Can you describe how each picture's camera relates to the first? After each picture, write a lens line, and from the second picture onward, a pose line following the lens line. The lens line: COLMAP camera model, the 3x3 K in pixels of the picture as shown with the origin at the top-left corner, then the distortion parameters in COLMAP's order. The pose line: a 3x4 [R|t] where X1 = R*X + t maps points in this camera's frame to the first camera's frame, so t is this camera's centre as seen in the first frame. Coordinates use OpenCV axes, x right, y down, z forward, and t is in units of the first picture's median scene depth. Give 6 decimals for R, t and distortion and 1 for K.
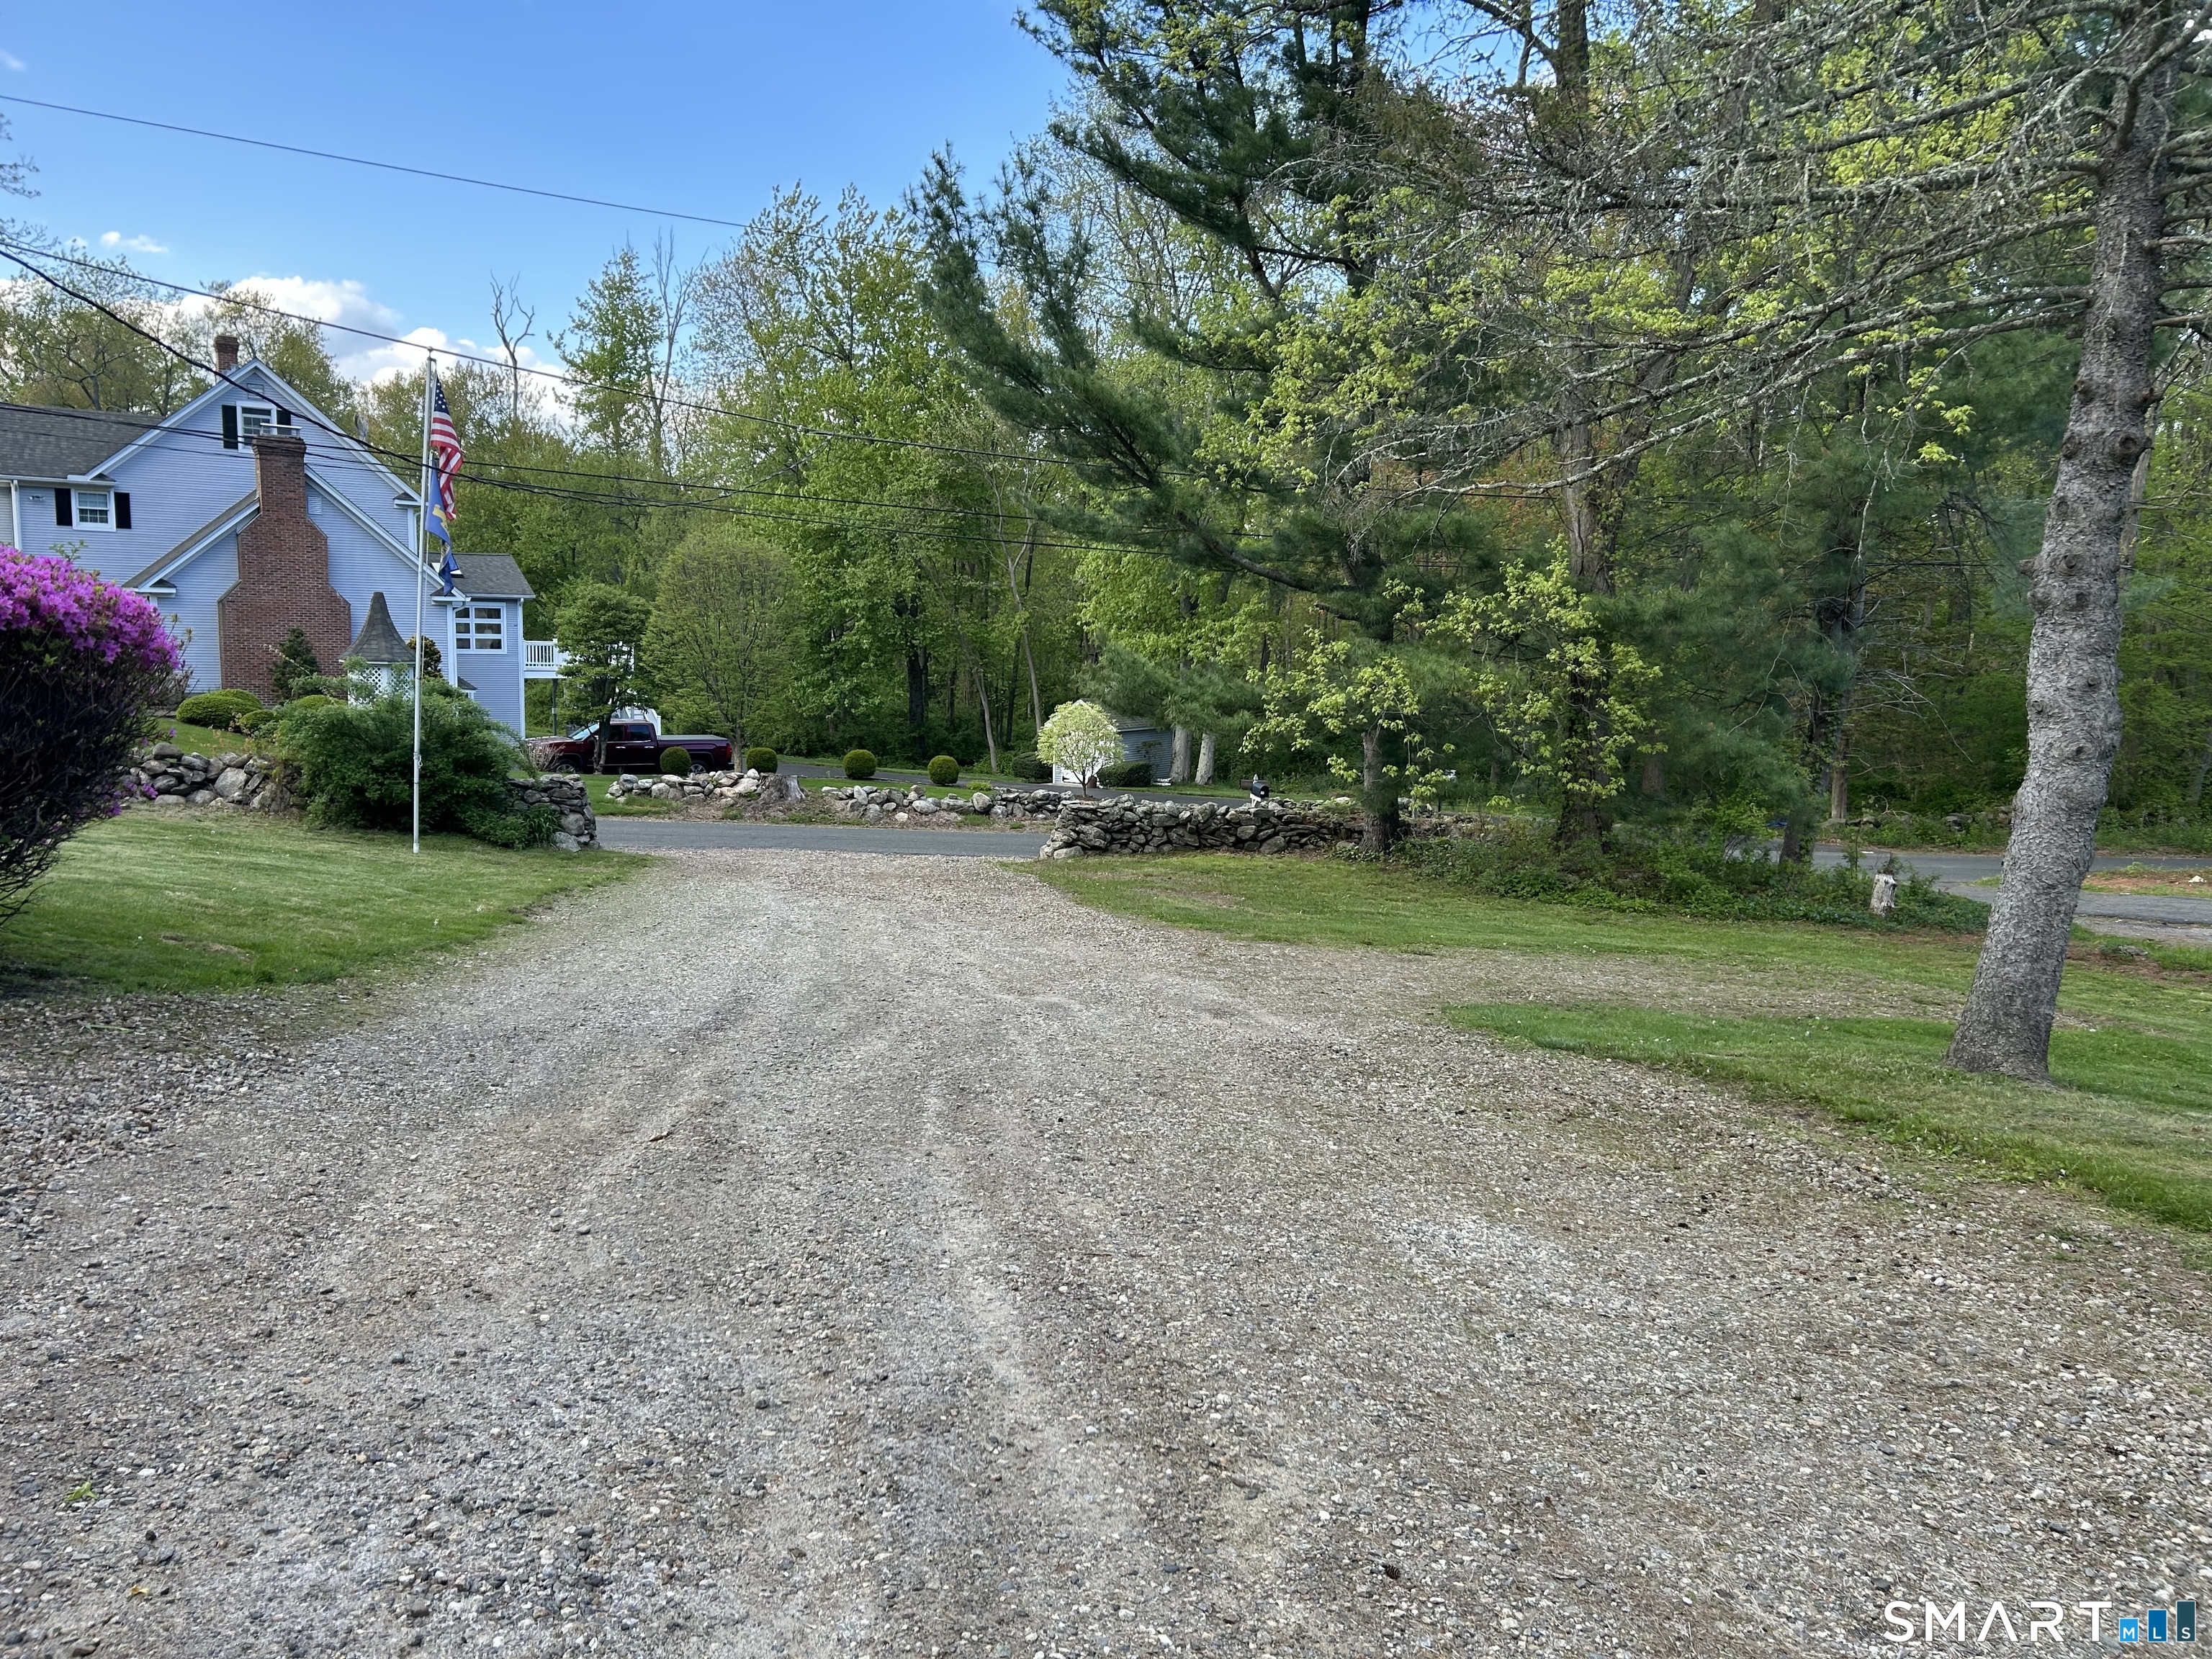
lens RADIAL K [[1673.0, 0, 1102.5], [0, 1673.0, 829.2], [0, 0, 1]] dist [0.071773, -0.084093]
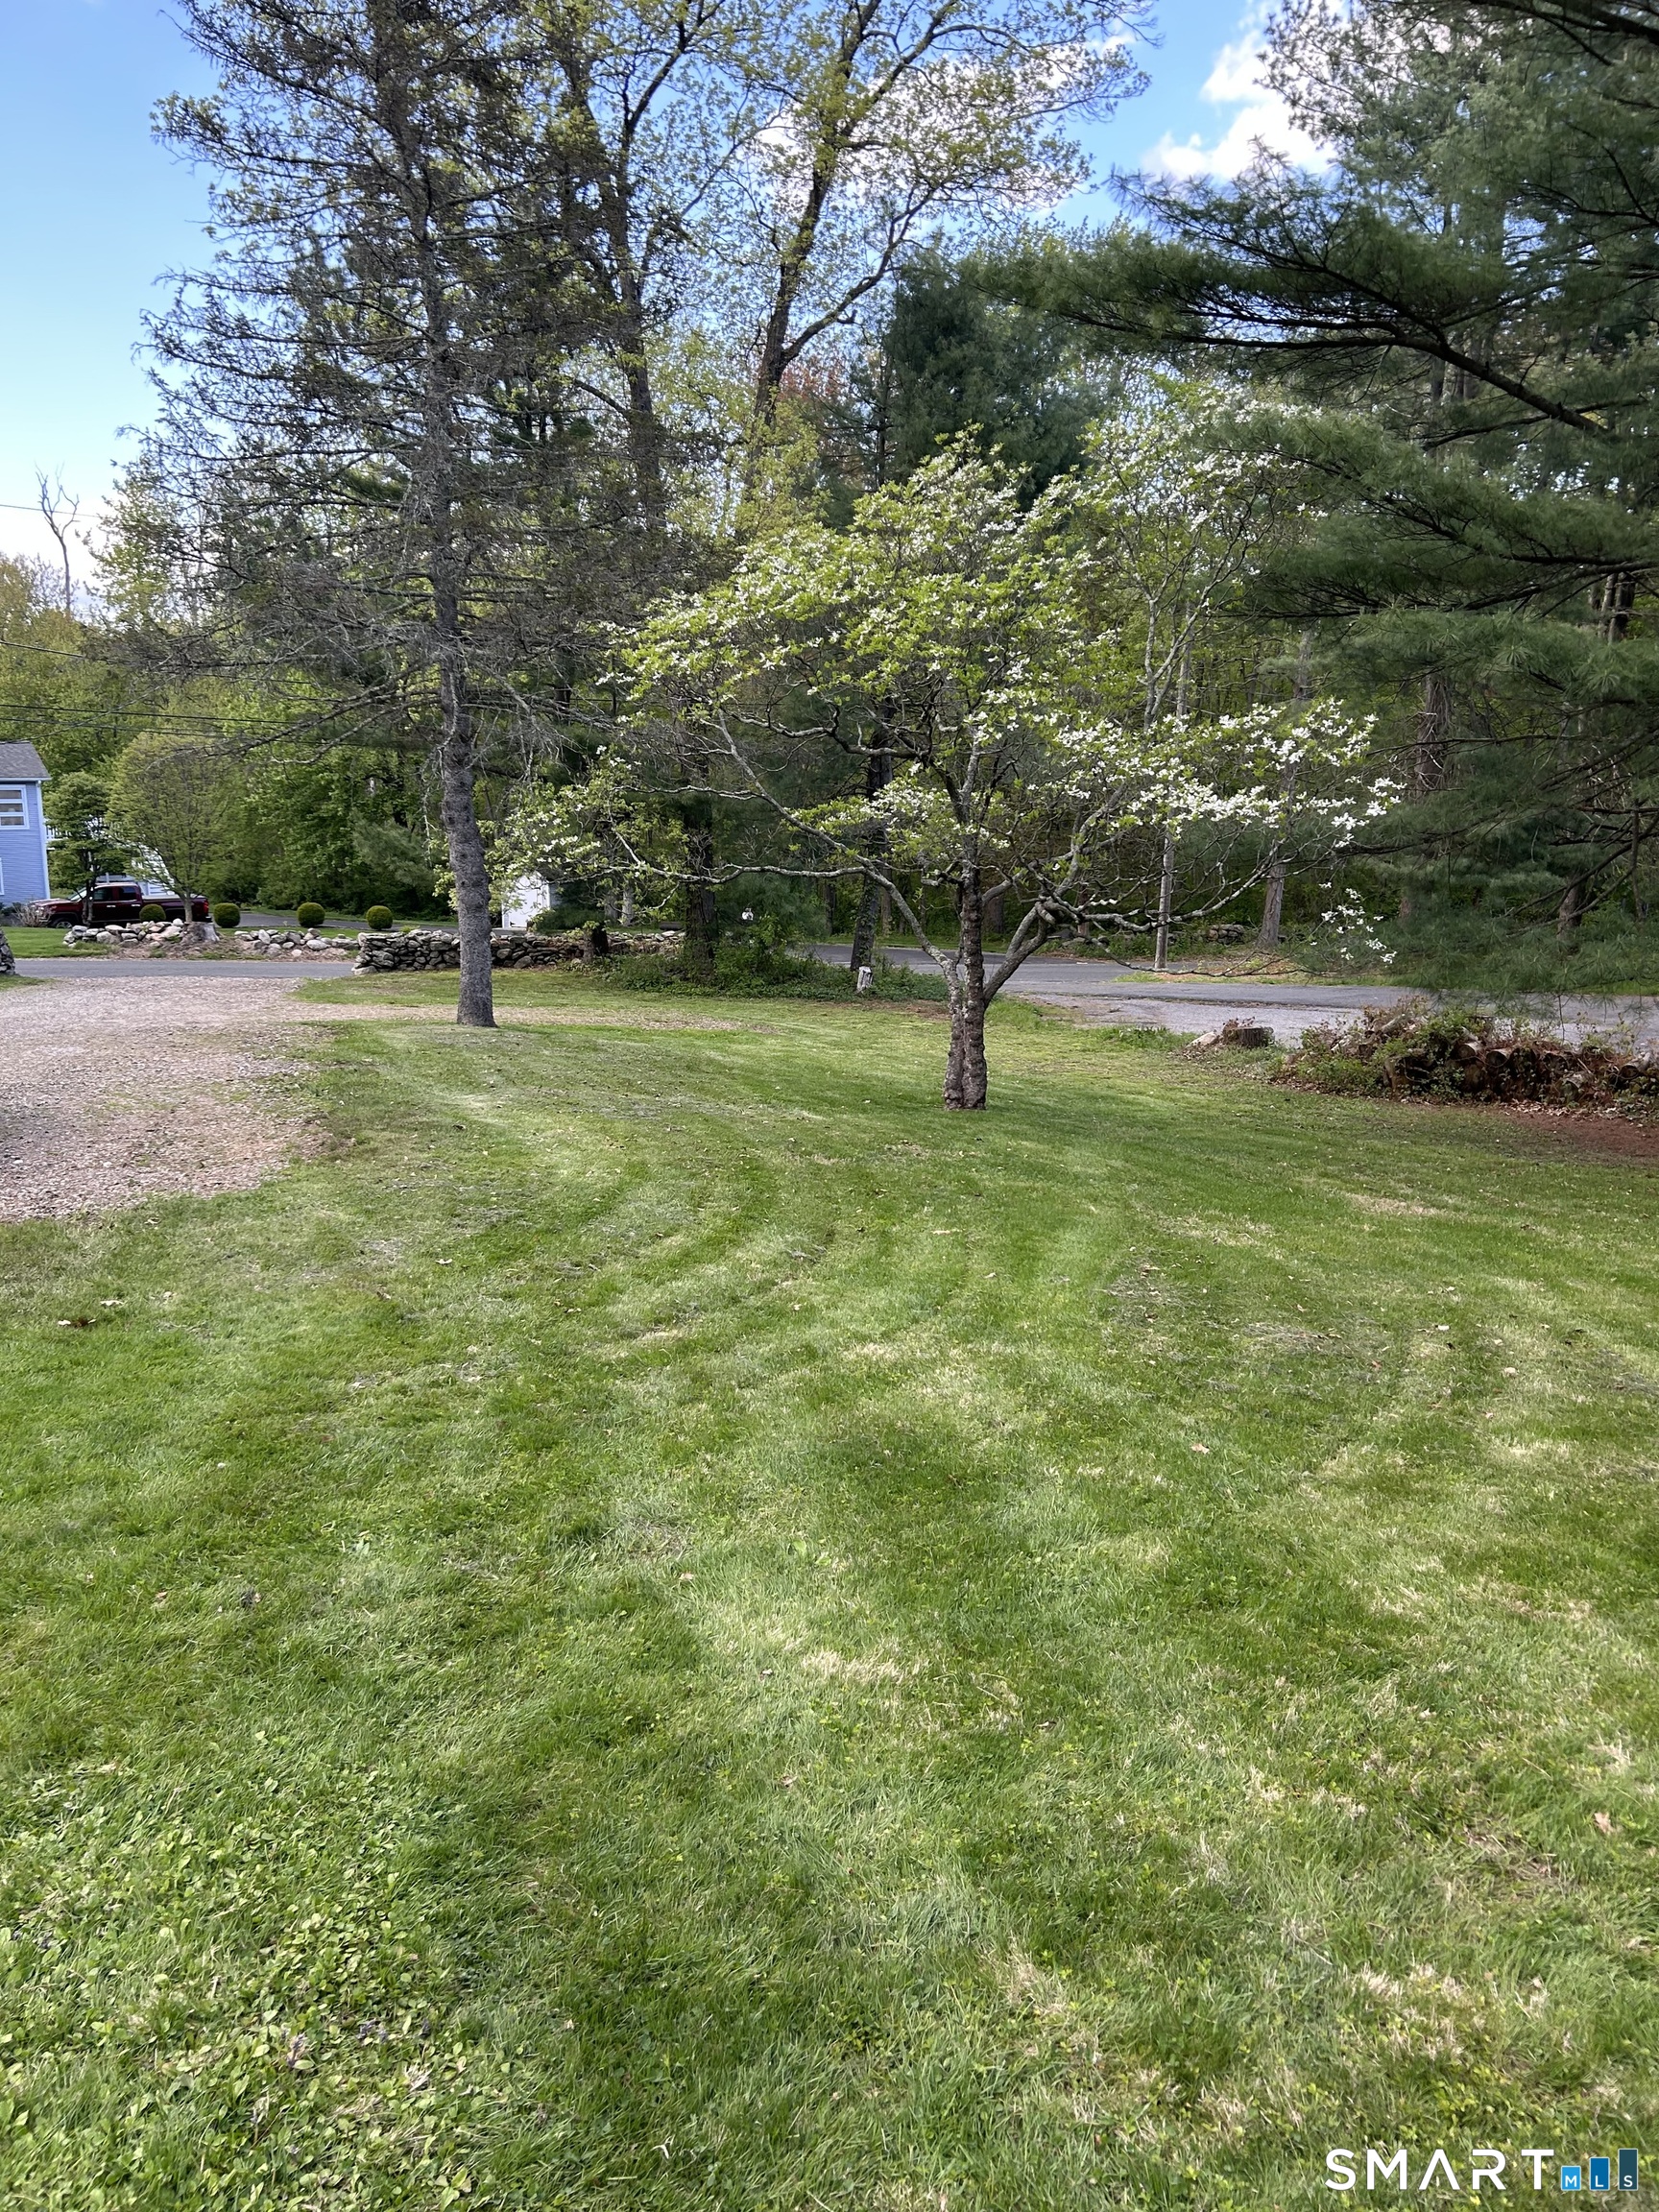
lens RADIAL K [[1673.0, 0, 832.4], [0, 1673.0, 1105.0], [0, 0, 1]] dist [0.071773, -0.084093]
pose [[0.998587, -0.033648, 0.041127, 0.235862], [0.030472, 0.996677, 0.075542, 0.024061], [-0.043532, -0.074182, 0.996294, -0.334832]]
